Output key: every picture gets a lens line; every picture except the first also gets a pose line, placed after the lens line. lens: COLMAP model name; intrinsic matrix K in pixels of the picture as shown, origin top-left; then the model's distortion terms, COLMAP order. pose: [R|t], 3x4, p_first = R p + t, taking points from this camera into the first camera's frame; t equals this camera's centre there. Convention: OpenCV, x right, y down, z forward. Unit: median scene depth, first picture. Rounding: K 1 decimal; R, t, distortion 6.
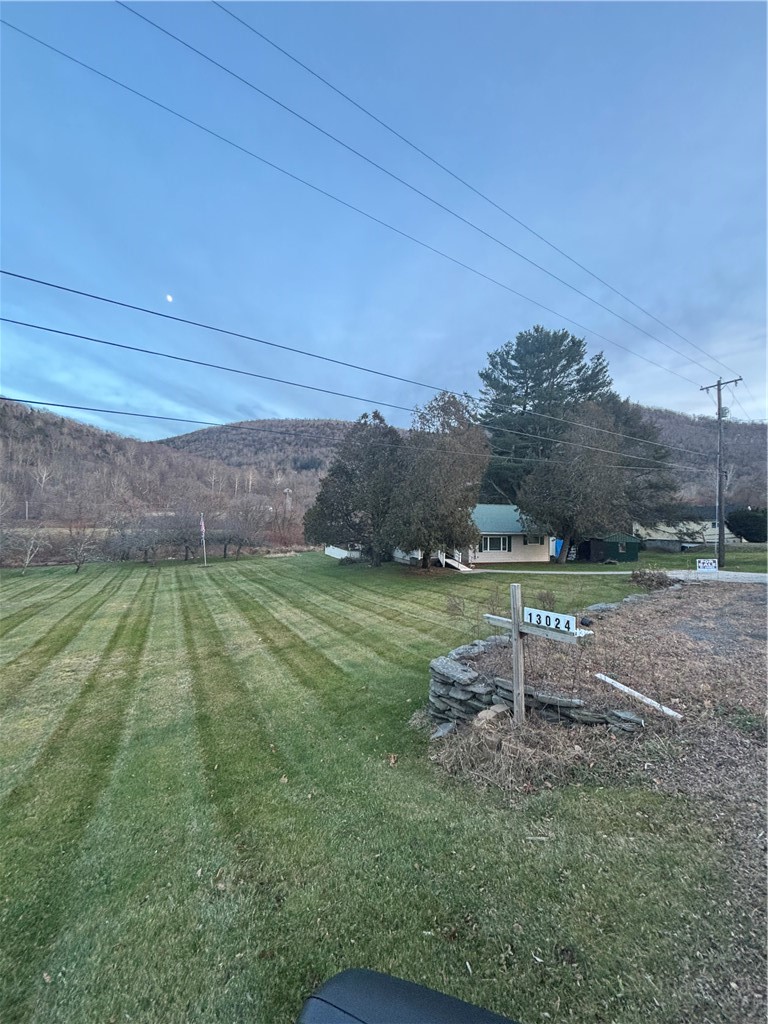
lens RADIAL K [[414.3, 0, 387.5], [0, 414.3, 509.6], [0, 0, 1]] dist [-0.003182, -0.000500]
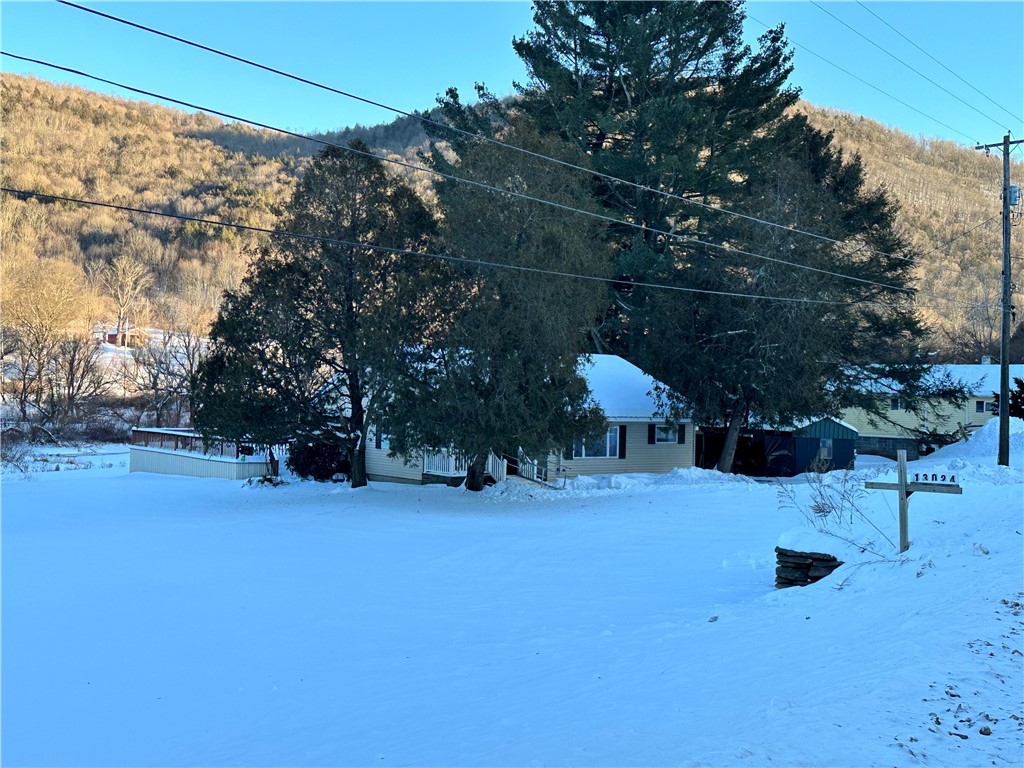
lens RADIAL K [[1204.7, 0, 503.7], [0, 1204.7, 369.8], [0, 0, 1]] dist [0.102335, 0.000000]
pose [[0.950807, 0.016474, 0.309344, -0.265738], [-0.019236, 0.999798, 0.005879, -0.005633], [-0.309185, -0.011540, 0.950932, -0.275567]]
